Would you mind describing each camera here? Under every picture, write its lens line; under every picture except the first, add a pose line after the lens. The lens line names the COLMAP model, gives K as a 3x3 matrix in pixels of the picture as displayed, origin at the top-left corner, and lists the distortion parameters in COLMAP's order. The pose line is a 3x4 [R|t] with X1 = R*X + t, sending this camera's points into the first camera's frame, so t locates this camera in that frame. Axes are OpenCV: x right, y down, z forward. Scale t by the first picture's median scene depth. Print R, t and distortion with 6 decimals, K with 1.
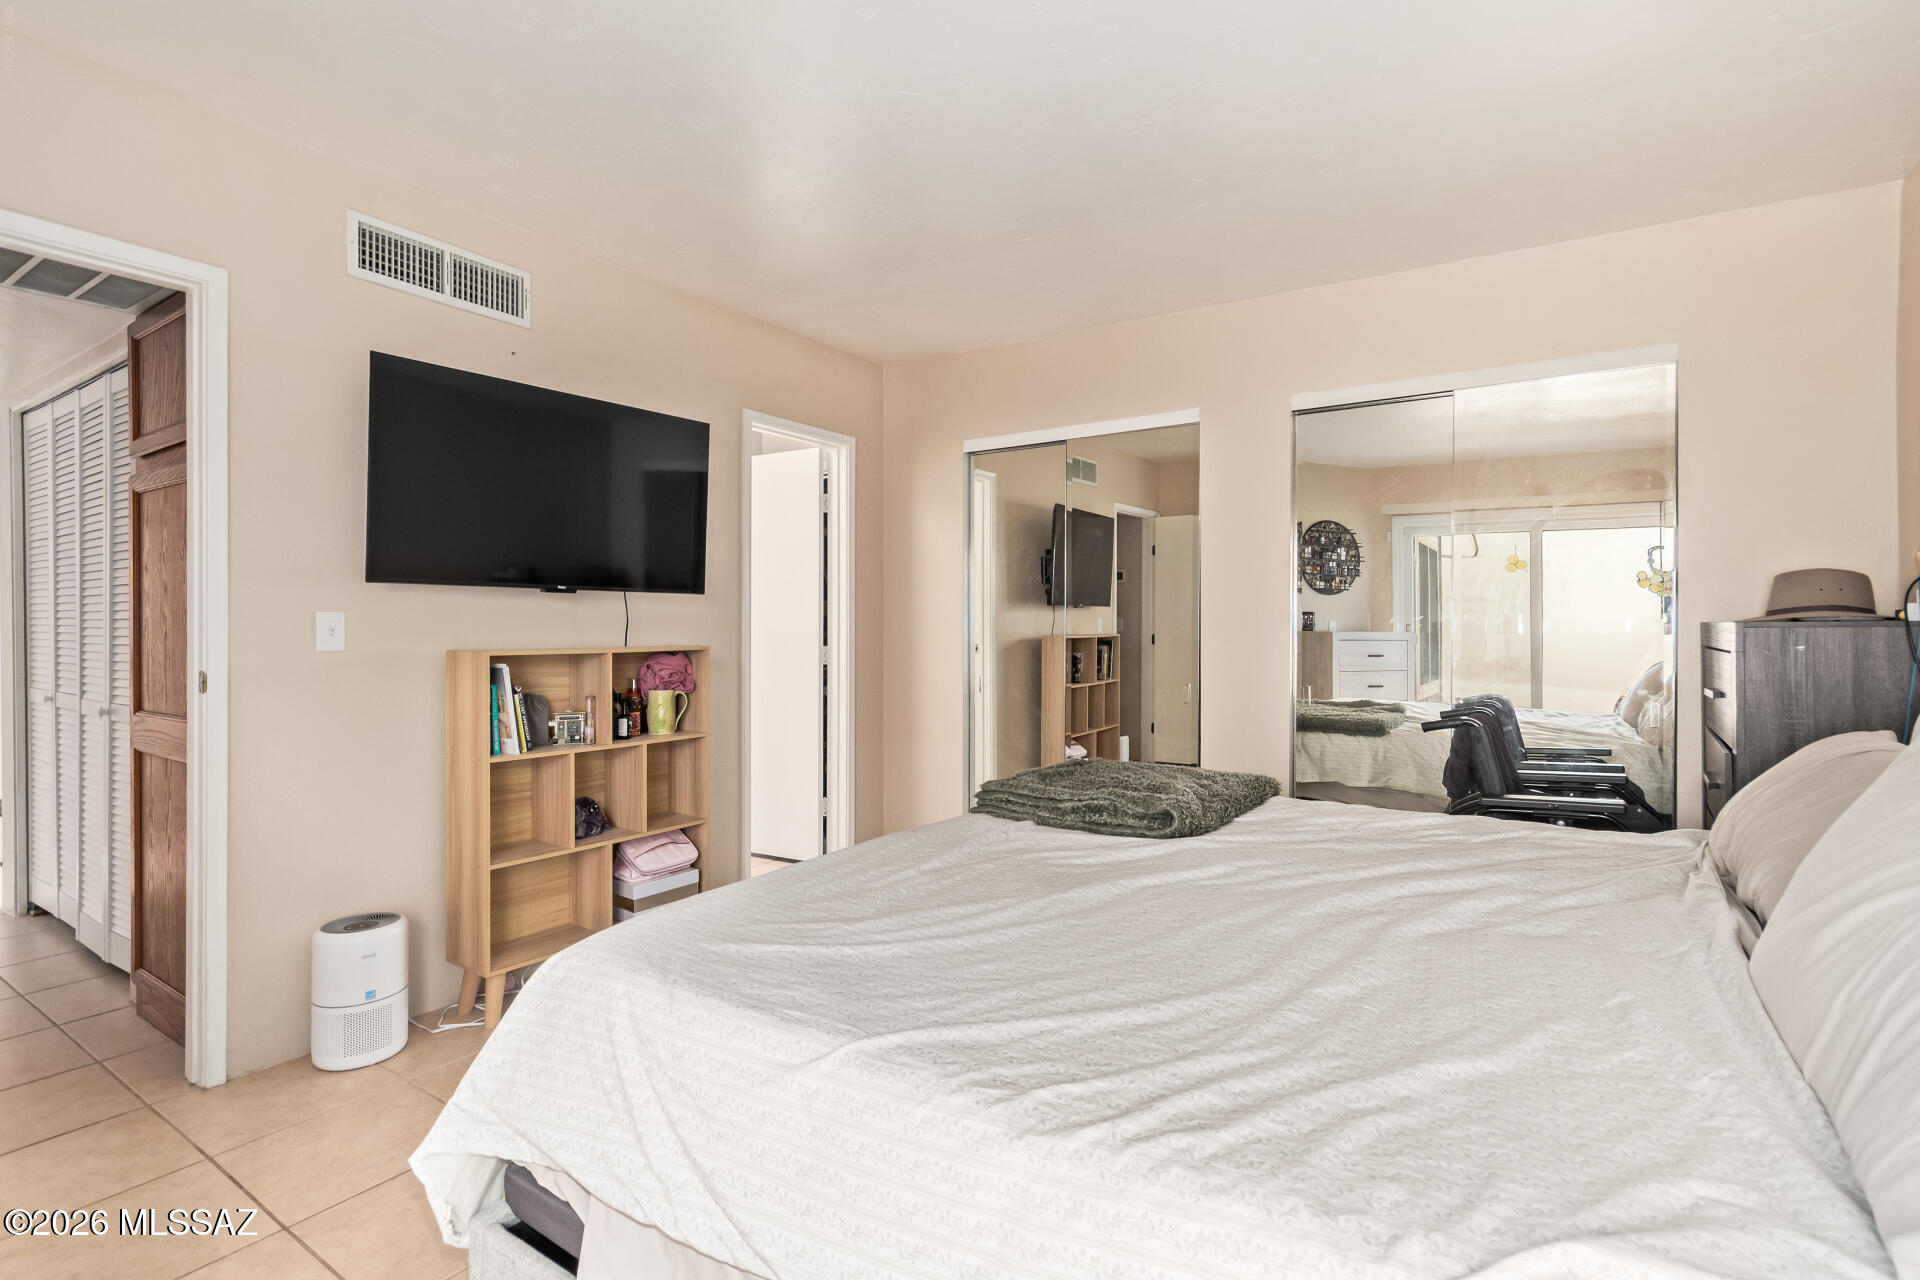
lens RADIAL K [[903.5, 0, 969.5], [0, 903.5, 630.2], [0, 0, 1]] dist [0.004665, 0.000346]
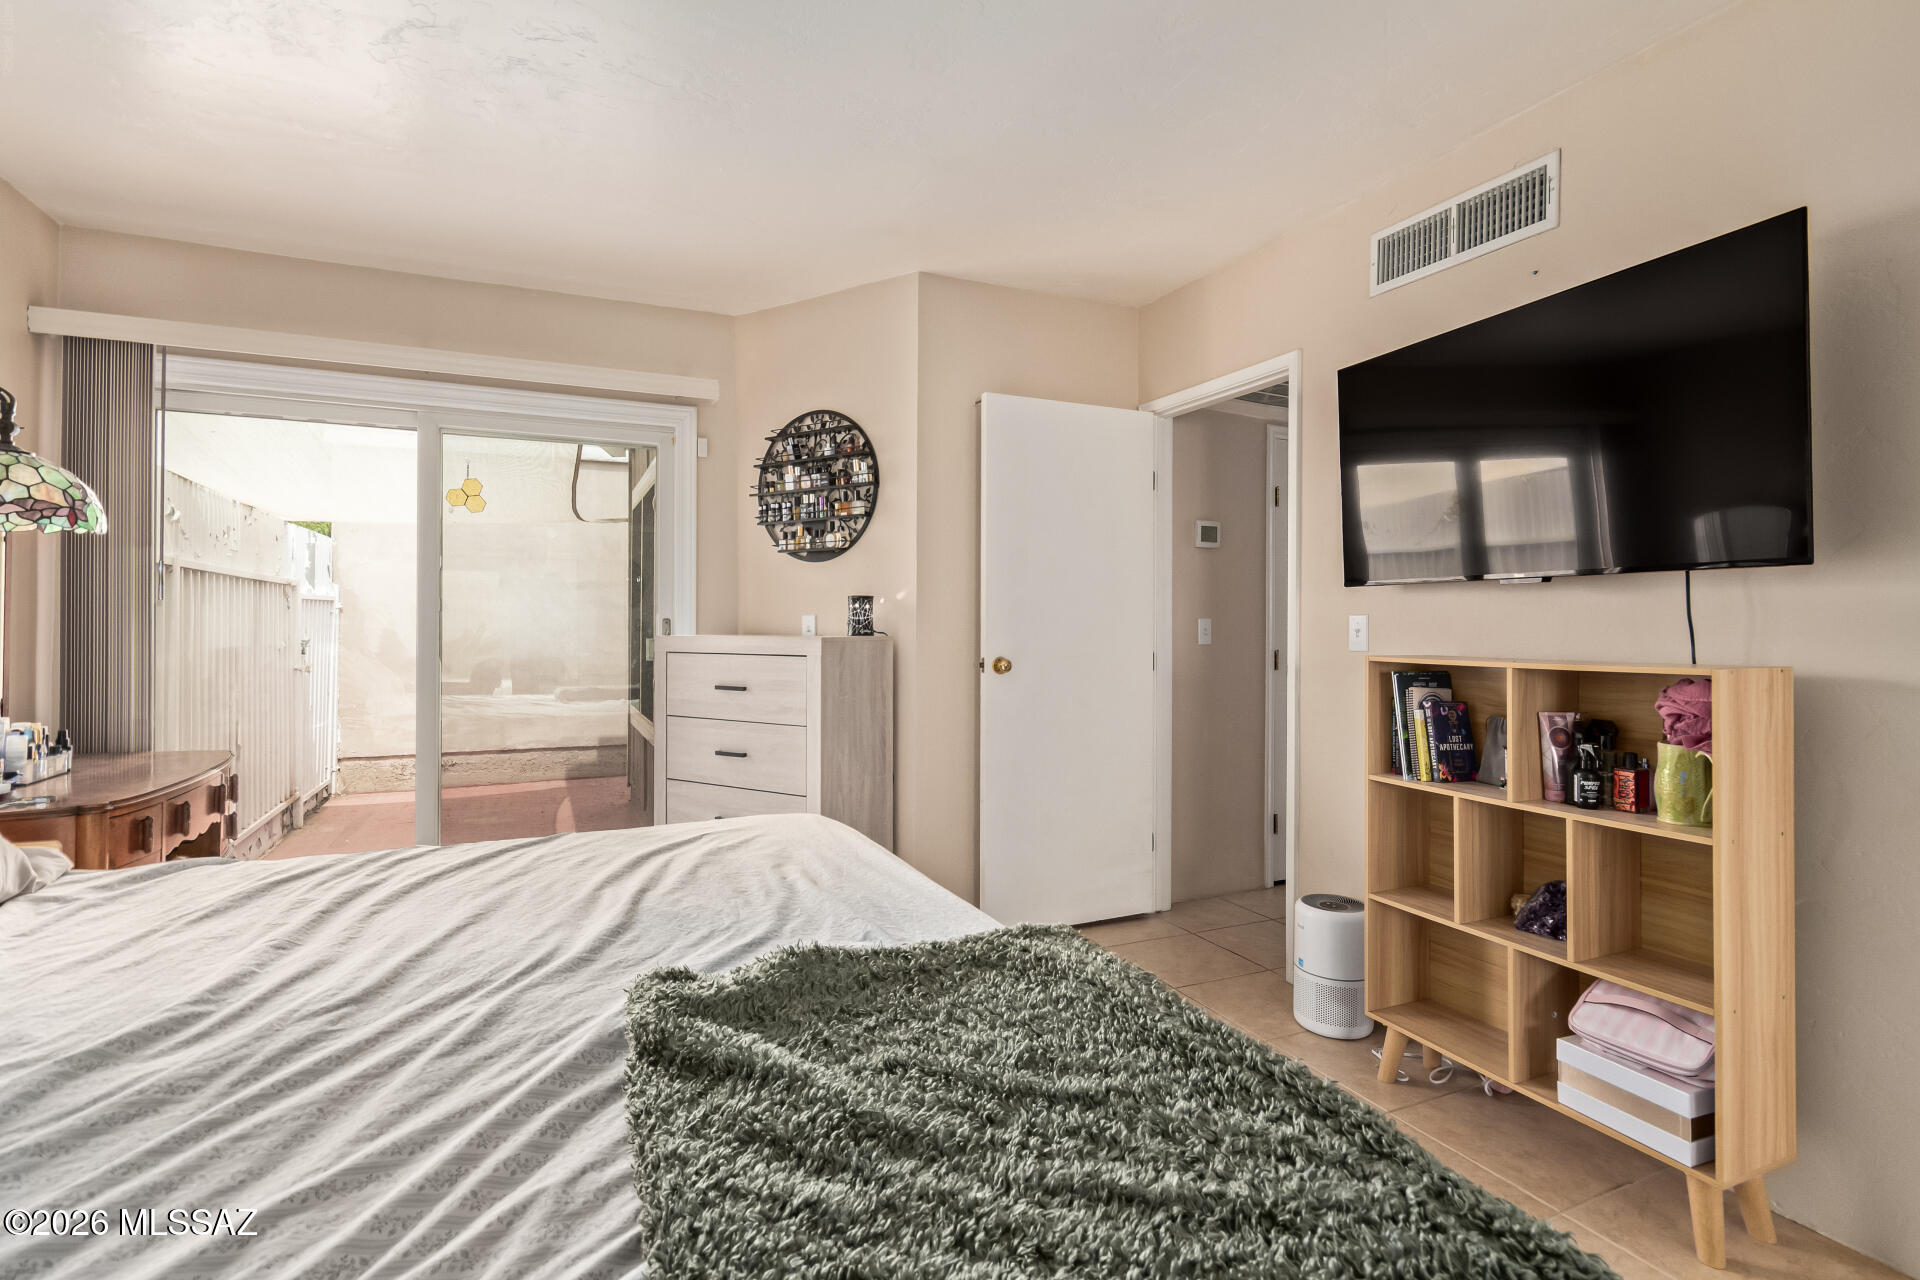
lens RADIAL K [[903.5, 0, 969.5], [0, 903.5, 630.2], [0, 0, 1]] dist [0.004665, 0.000346]
pose [[-0.515181, 0.005628, -0.857063, 0.398378], [-0.004937, 0.999942, 0.009533, -0.008827], [0.857067, 0.009143, -0.515123, 0.995066]]
